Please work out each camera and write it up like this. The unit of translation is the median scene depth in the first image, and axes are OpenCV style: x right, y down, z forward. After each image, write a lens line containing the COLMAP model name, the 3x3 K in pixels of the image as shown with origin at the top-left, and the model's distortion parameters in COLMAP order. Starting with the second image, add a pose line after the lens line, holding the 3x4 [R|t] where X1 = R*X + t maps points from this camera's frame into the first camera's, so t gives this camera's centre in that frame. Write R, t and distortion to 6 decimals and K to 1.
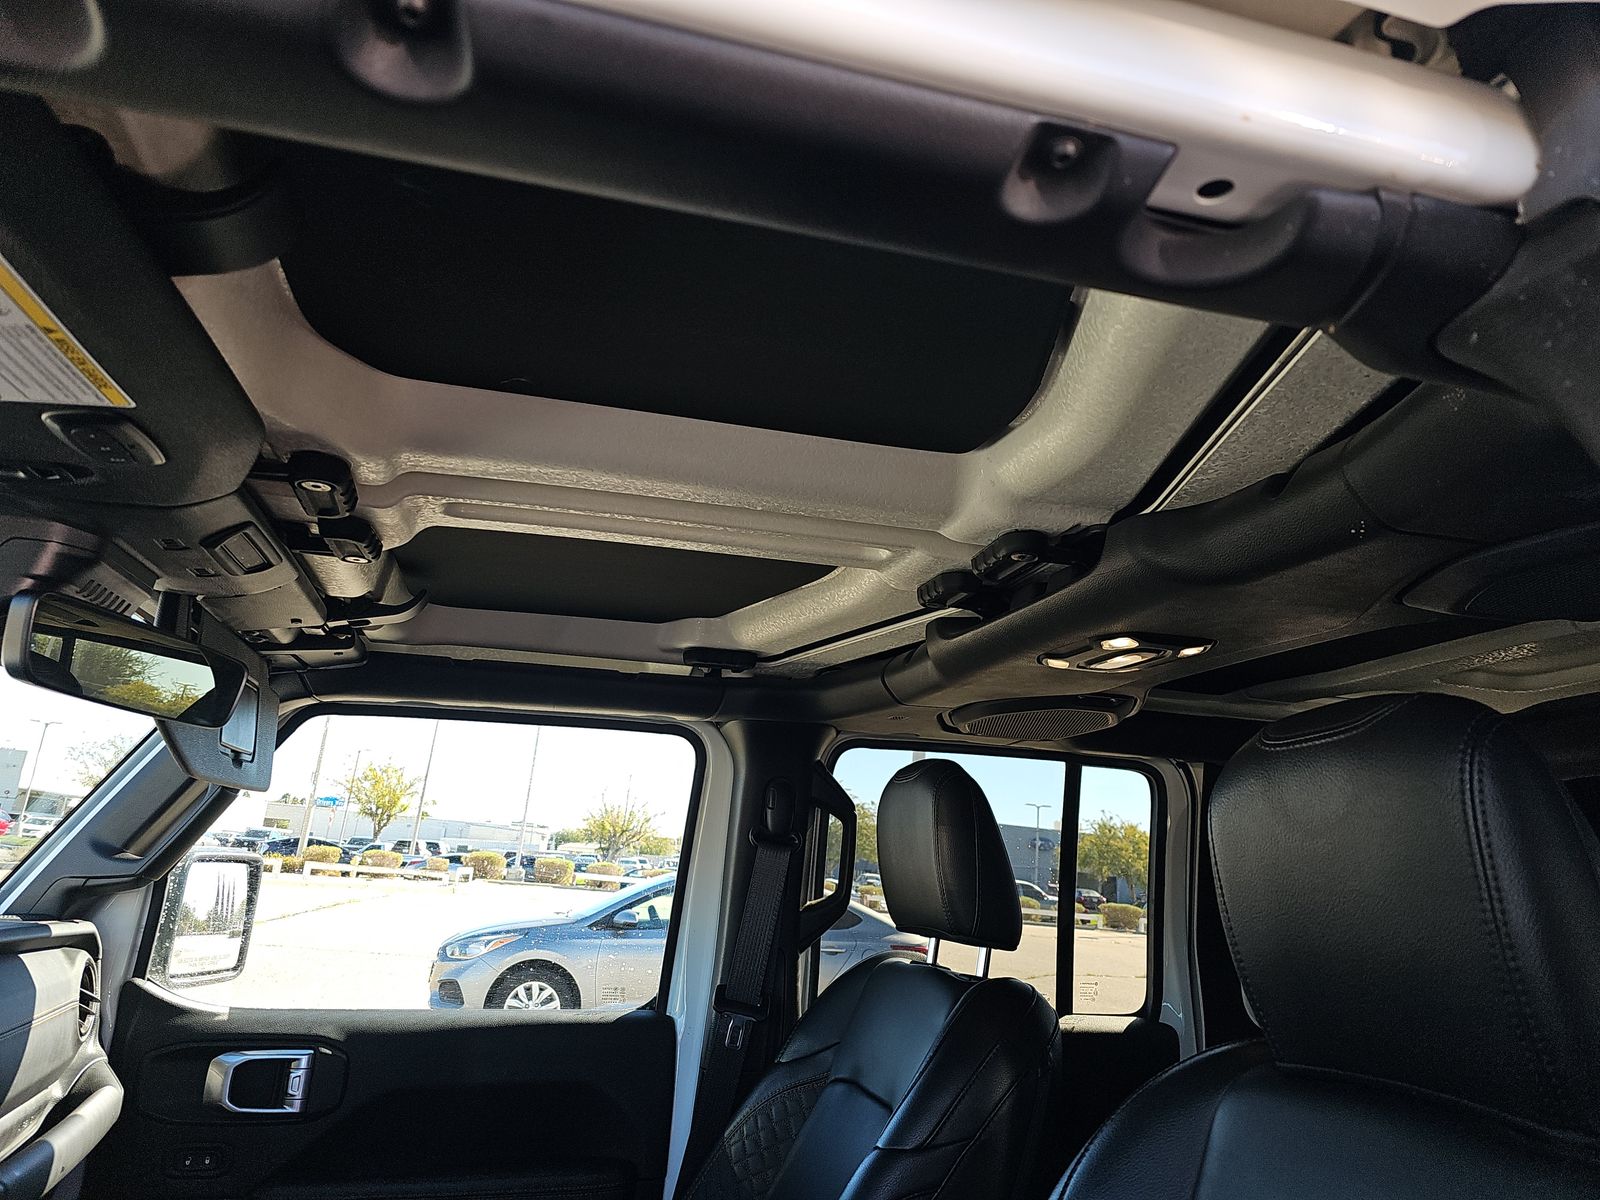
lens RADIAL K [[1056.3, 0, 792.4], [0, 1056.3, 599.3], [0, 0, 1]] dist [0.060251, -0.051830]
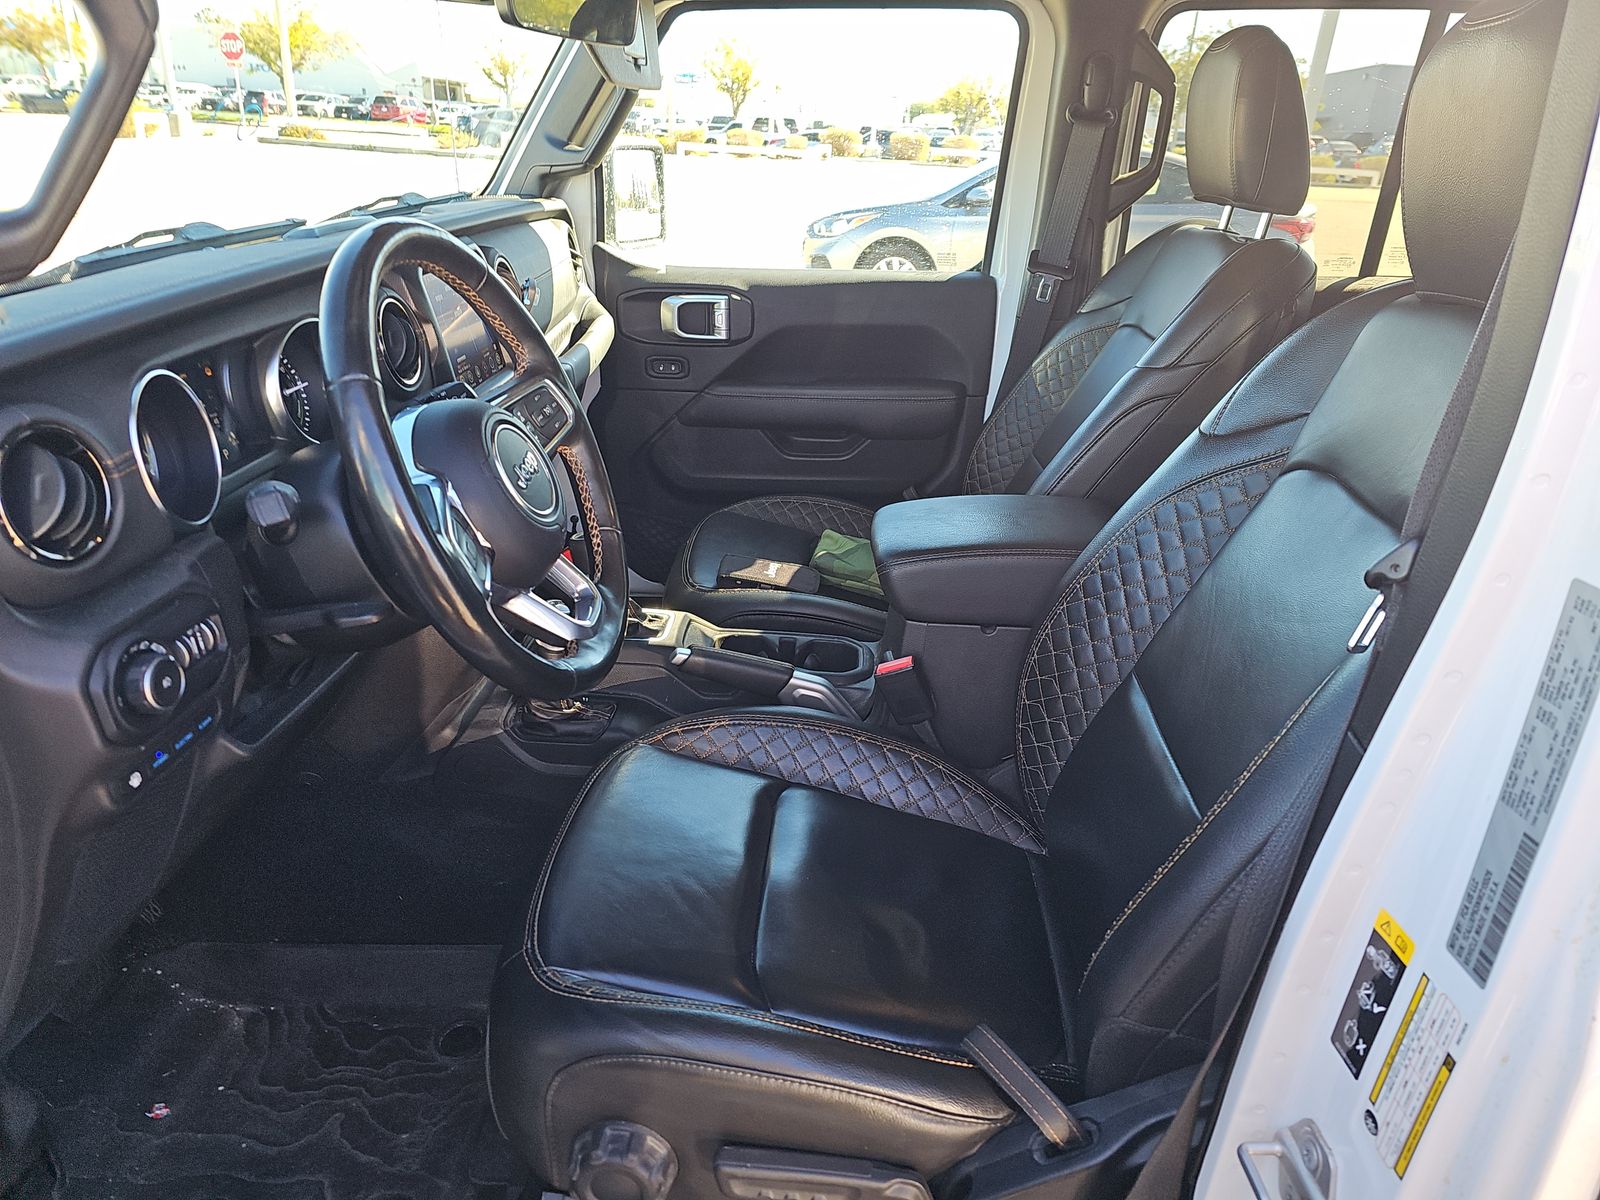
lens RADIAL K [[1071.3, 0, 819.8], [0, 1071.3, 631.3], [0, 0, 1]] dist [0.065743, -0.091009]
pose [[0.957001, 0.093803, -0.274499, 0.077029], [0.098130, 0.785801, 0.610644, -0.066167], [0.272982, -0.611324, 0.742808, -0.230969]]
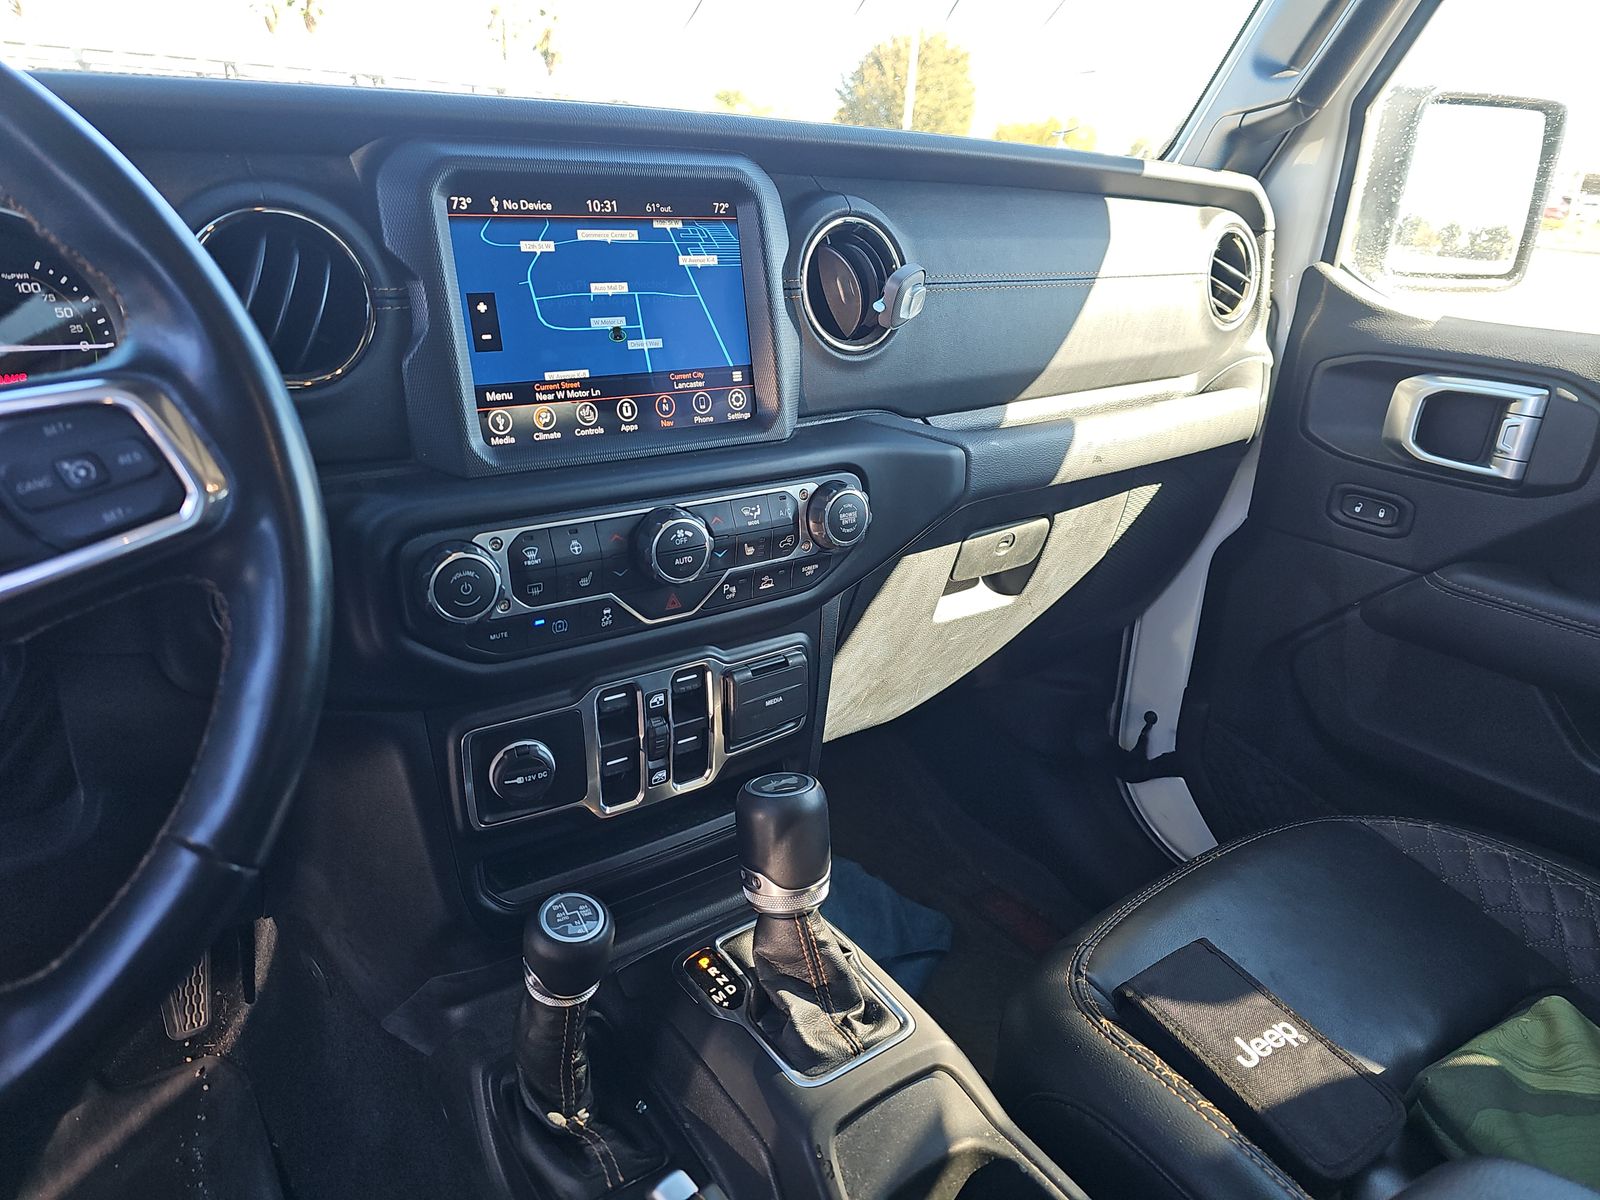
lens RADIAL K [[1056.3, 0, 792.4], [0, 1056.3, 599.3], [0, 0, 1]] dist [0.060251, -0.051830]
pose [[0.348825, 0.305345, -0.886050, -0.017530], [0.206685, 0.897093, 0.390520, 0.184504], [0.914113, -0.319357, 0.249819, 0.385249]]
